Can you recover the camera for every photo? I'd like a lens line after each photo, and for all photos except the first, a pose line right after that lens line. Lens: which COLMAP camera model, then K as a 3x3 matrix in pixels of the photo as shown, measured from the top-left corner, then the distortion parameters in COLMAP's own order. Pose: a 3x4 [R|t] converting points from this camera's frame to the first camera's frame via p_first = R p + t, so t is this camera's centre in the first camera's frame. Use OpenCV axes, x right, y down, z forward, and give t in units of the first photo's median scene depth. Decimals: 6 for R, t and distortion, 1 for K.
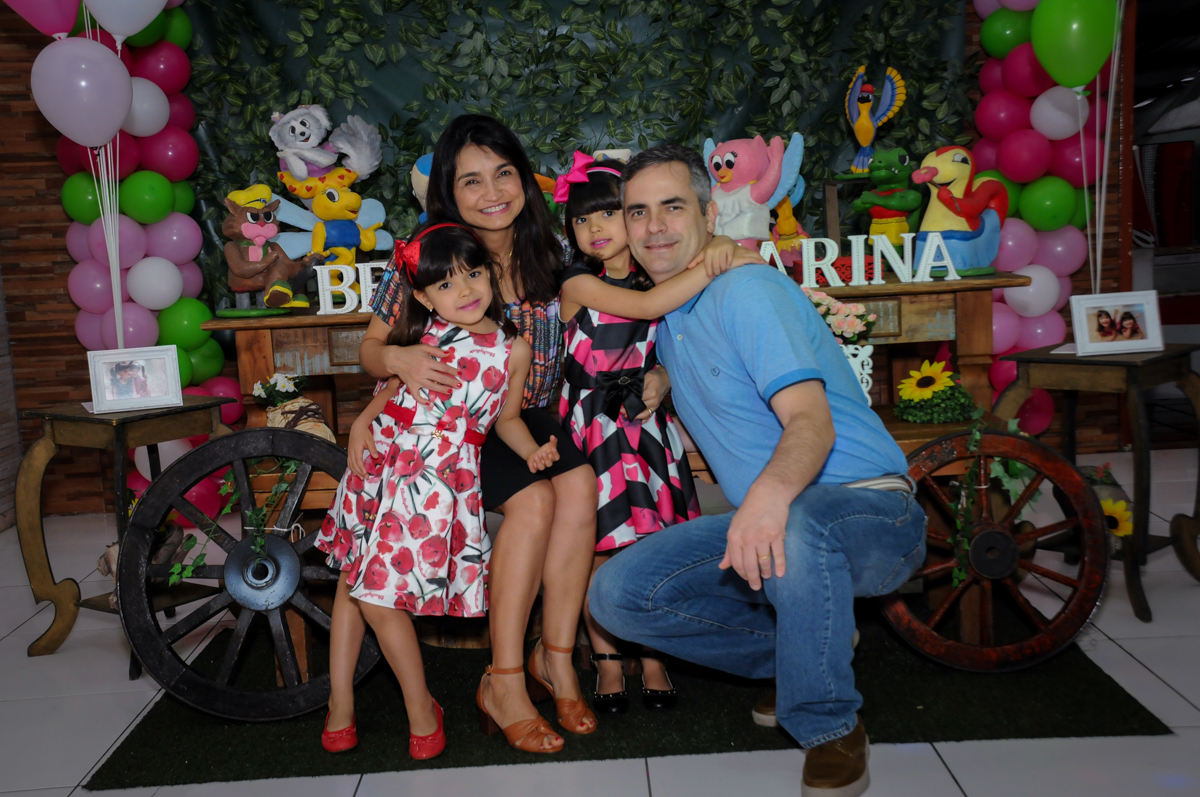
lens RADIAL K [[1474.4, 0, 600.0], [0, 1474.4, 398.5], [0, 0, 1]] dist [0.137205, 0.011527]
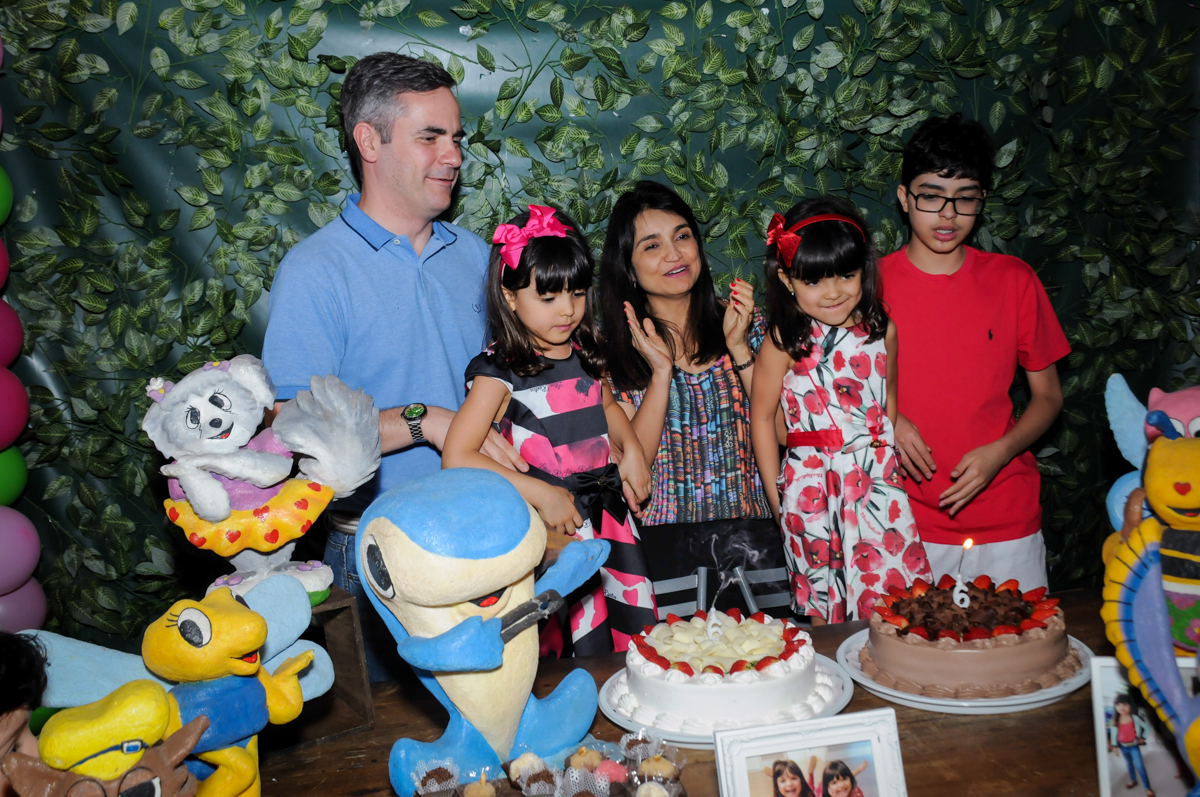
lens RADIAL K [[1142.5, 0, 600.0], [0, 1142.5, 398.5], [0, 0, 1]] dist [-0.045979, 0.188265]
pose [[0.990211, -0.048959, 0.130712, -0.126328], [0.051395, 0.998561, -0.015324, -0.173803], [-0.129773, 0.021892, 0.991302, 0.628048]]
